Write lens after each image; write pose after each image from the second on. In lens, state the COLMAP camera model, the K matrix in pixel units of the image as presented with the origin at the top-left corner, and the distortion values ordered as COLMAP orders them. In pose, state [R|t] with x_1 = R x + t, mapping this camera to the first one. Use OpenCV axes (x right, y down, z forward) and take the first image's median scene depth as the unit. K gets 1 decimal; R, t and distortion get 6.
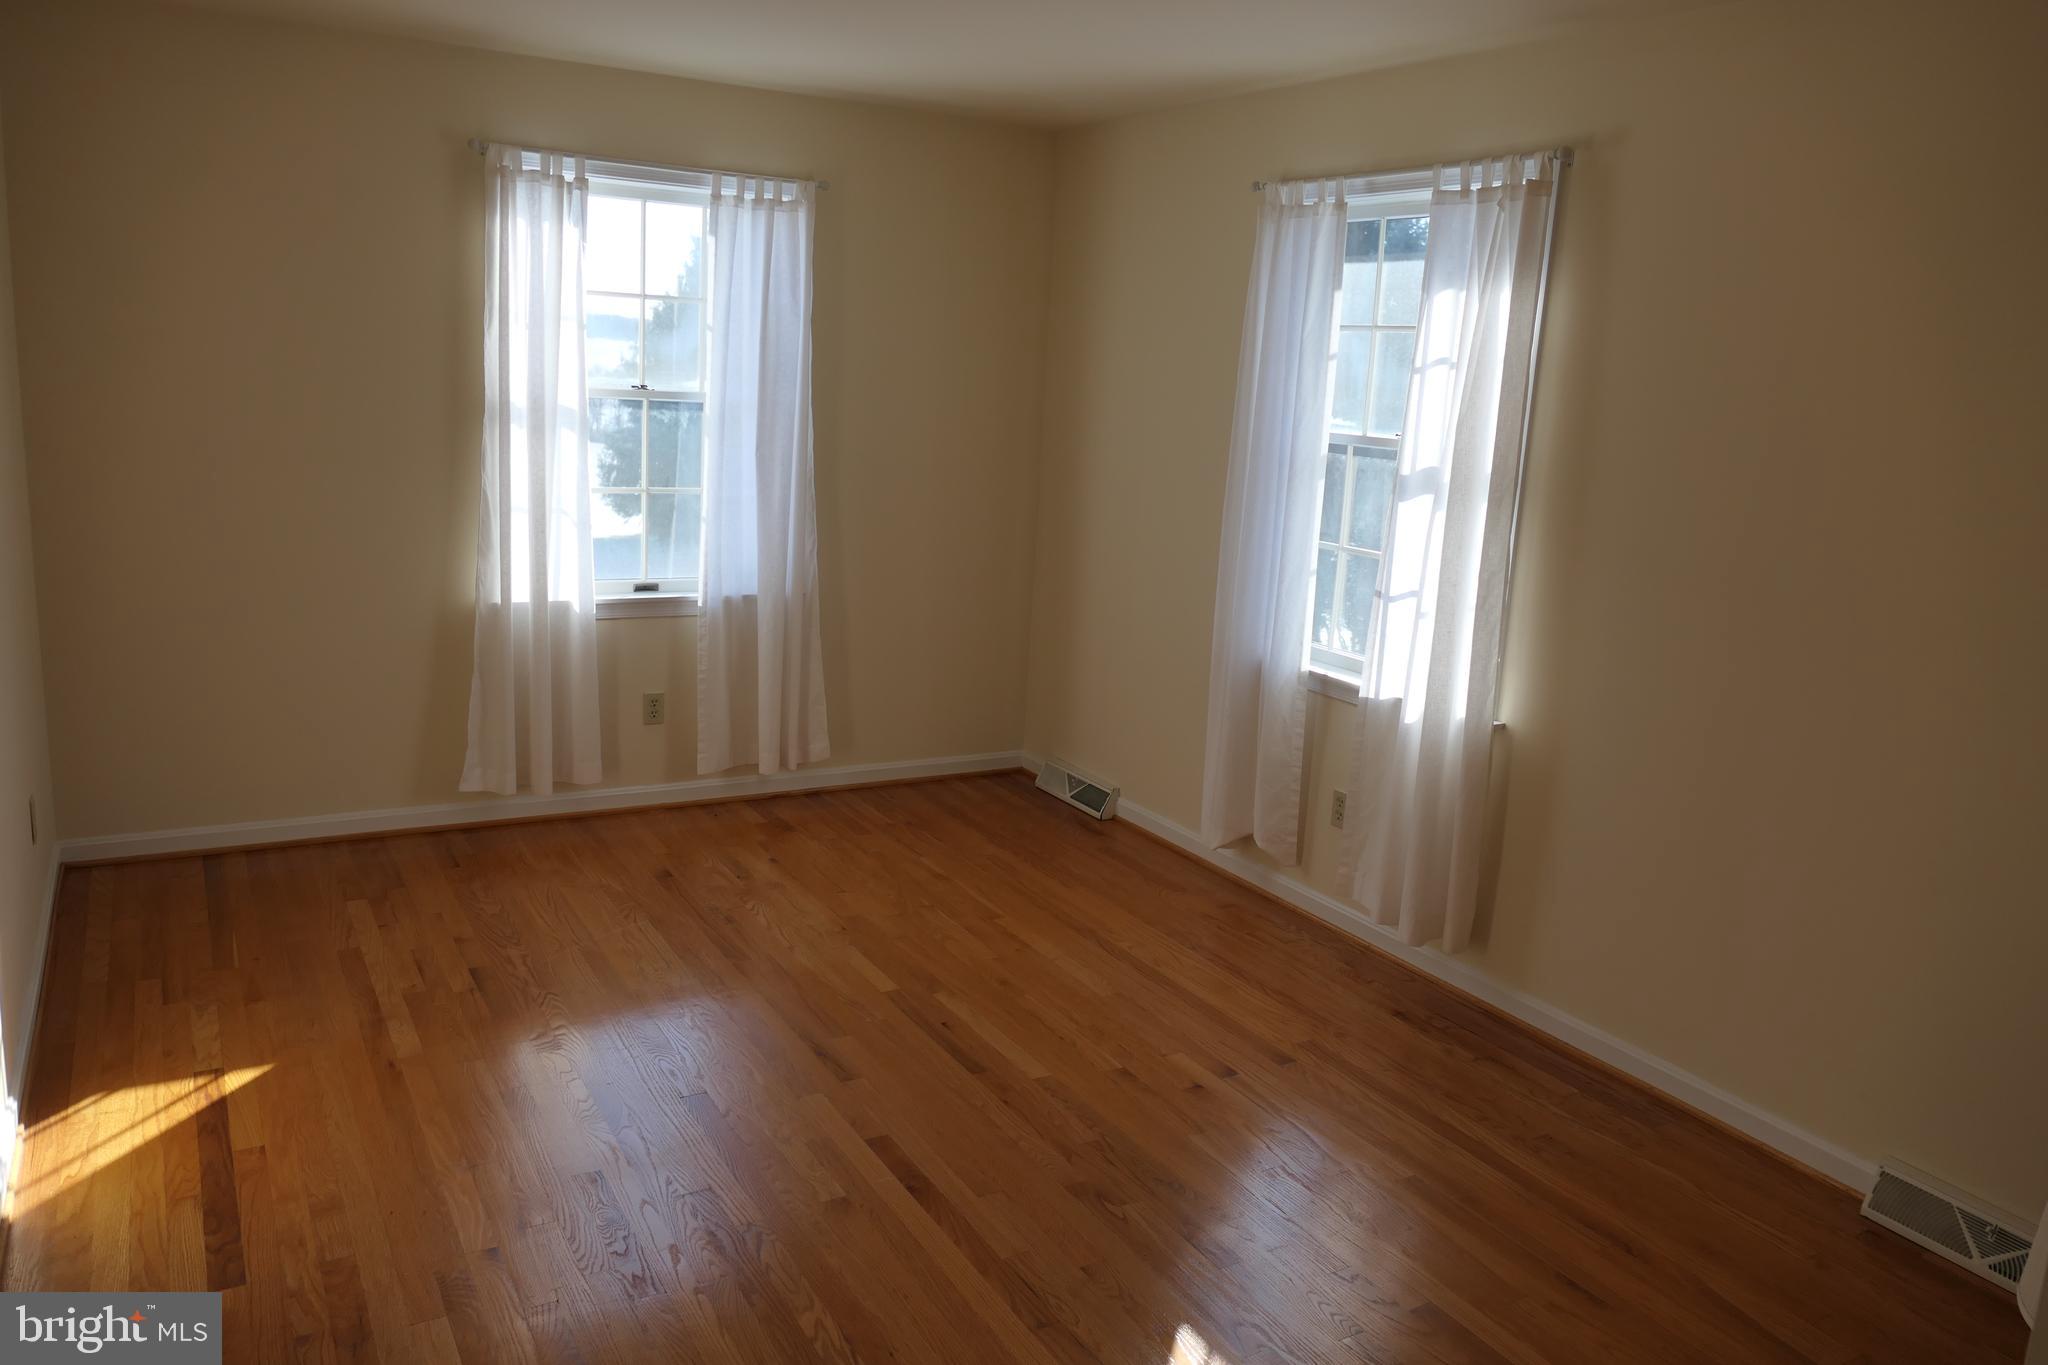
lens RADIAL K [[1511.2, 0, 1047.4], [0, 1511.2, 695.3], [0, 0, 1]] dist [-0.009751, -0.004383]
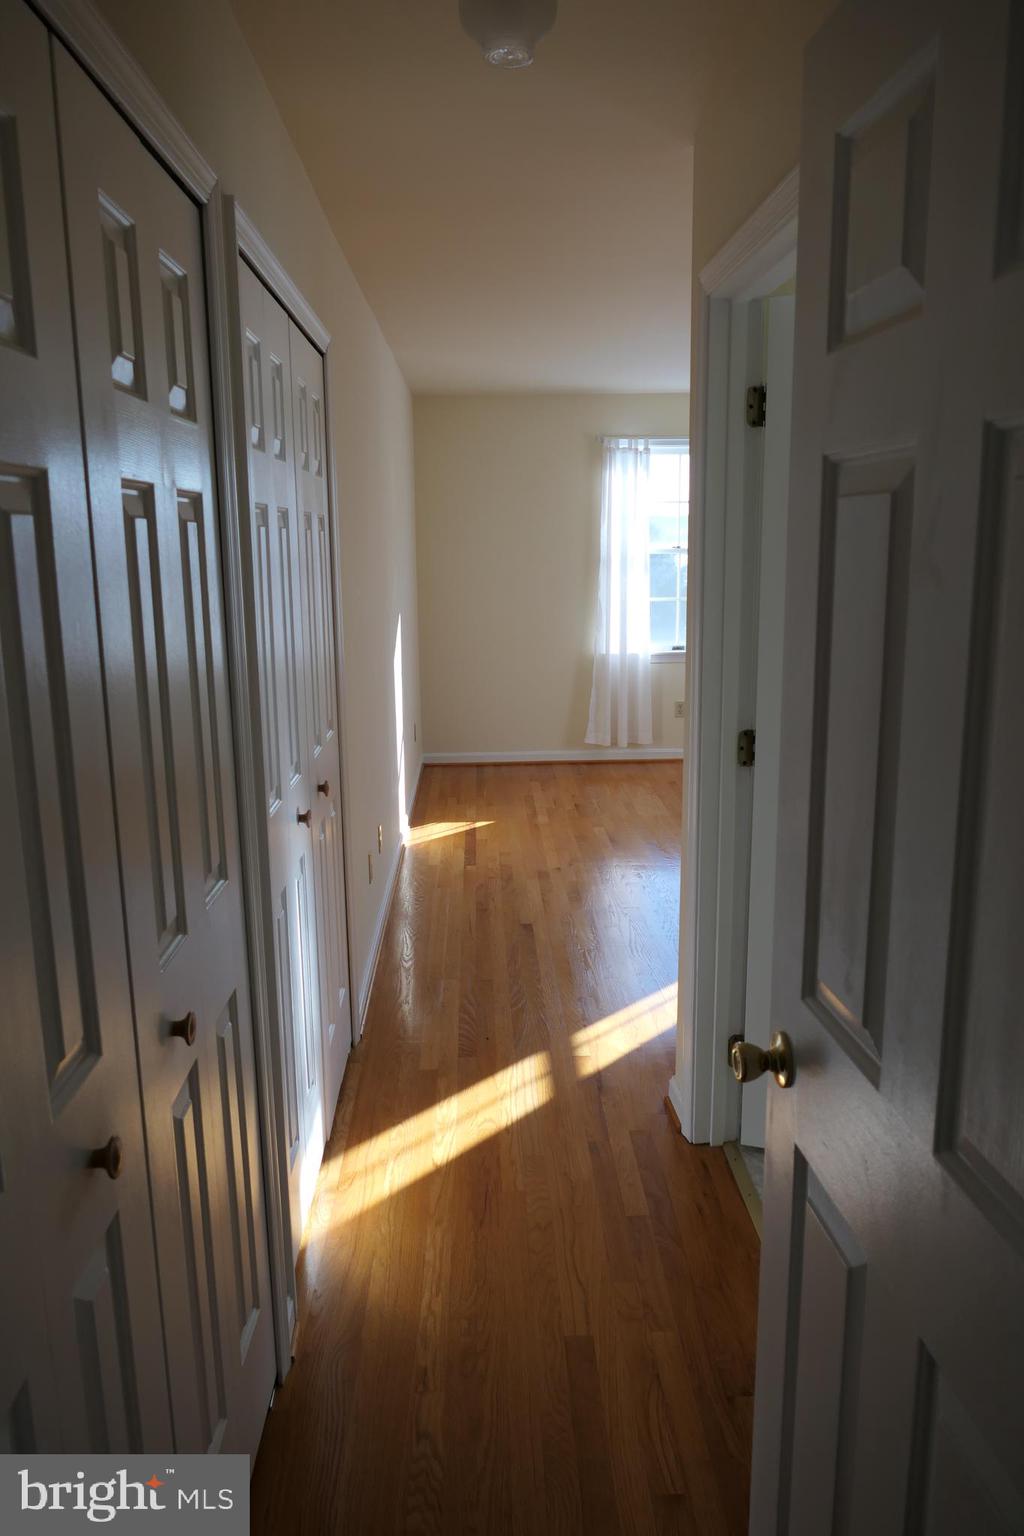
lens RADIAL K [[1133.4, 0, 513.1], [0, 1133.4, 769.6], [0, 0, 1]] dist [-0.009751, -0.004383]
pose [[0.877401, 0.026484, -0.479026, 0.293511], [-0.037015, 0.999236, -0.012554, 0.128751], [0.478328, 0.028746, 0.877711, -0.453562]]
